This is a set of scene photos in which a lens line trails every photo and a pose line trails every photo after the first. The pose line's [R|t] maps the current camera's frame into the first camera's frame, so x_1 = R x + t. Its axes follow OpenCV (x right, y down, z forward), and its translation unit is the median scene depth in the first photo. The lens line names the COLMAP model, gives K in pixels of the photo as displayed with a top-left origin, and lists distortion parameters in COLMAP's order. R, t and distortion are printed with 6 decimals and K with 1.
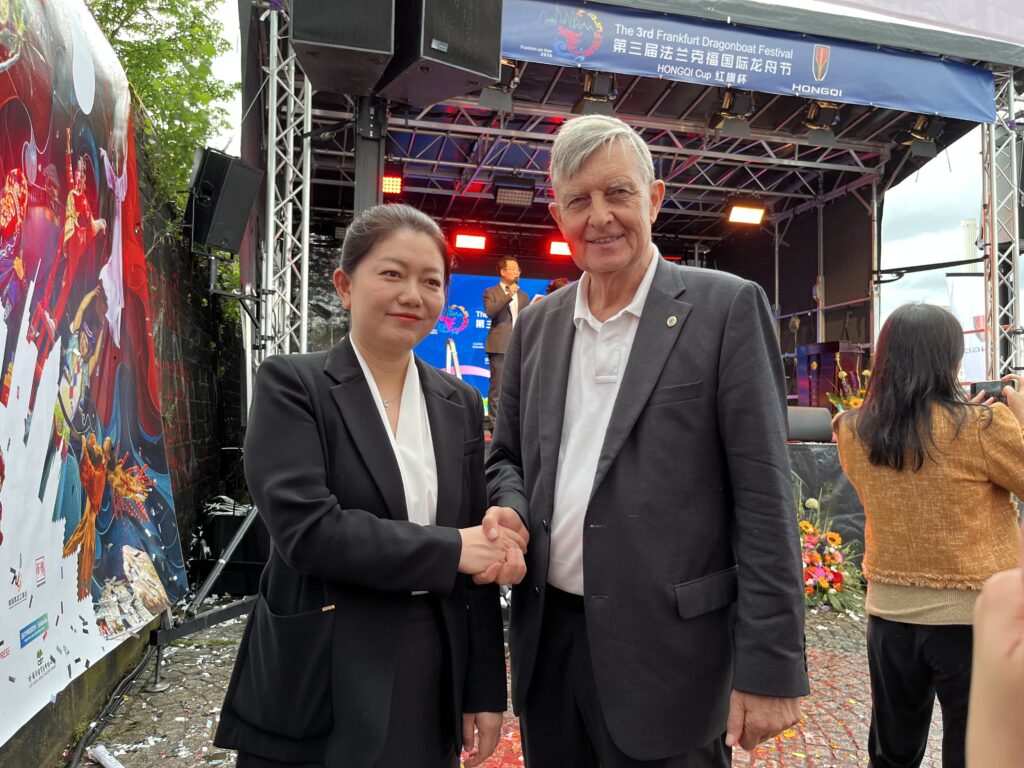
lens RADIAL K [[852.5, 0, 512.0], [0, 852.5, 384.0], [0, 0, 1]] dist [0.005873, 0.073488]
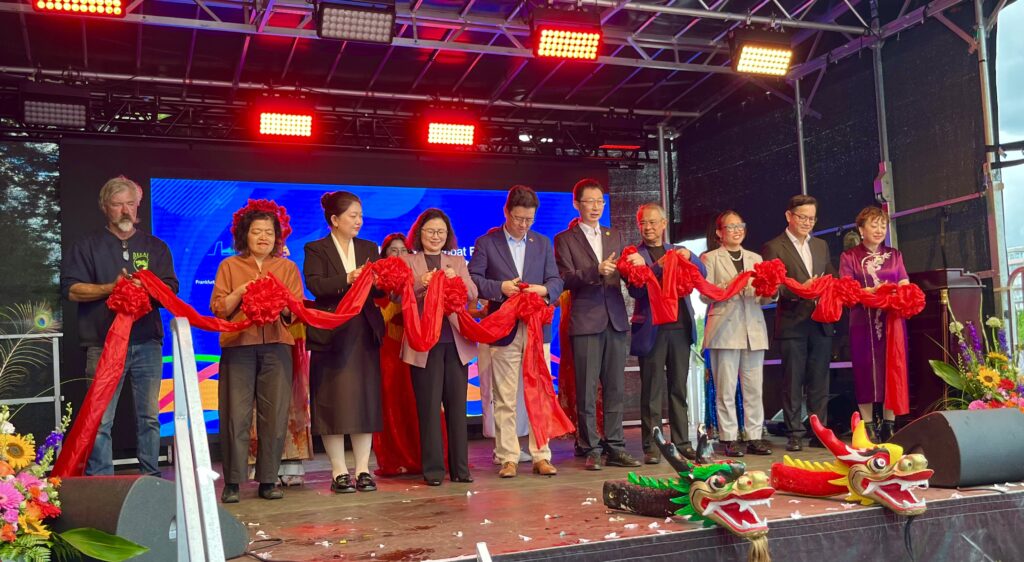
lens RADIAL K [[1042.7, 0, 553.3], [0, 1042.7, 302.5], [0, 0, 1]] dist [0.108578, -0.292118]
pose [[0.984960, -0.052436, 0.164635, 0.006526], [0.057219, 0.998062, -0.024443, -0.025197], [-0.163035, 0.033496, 0.986052, 0.342376]]
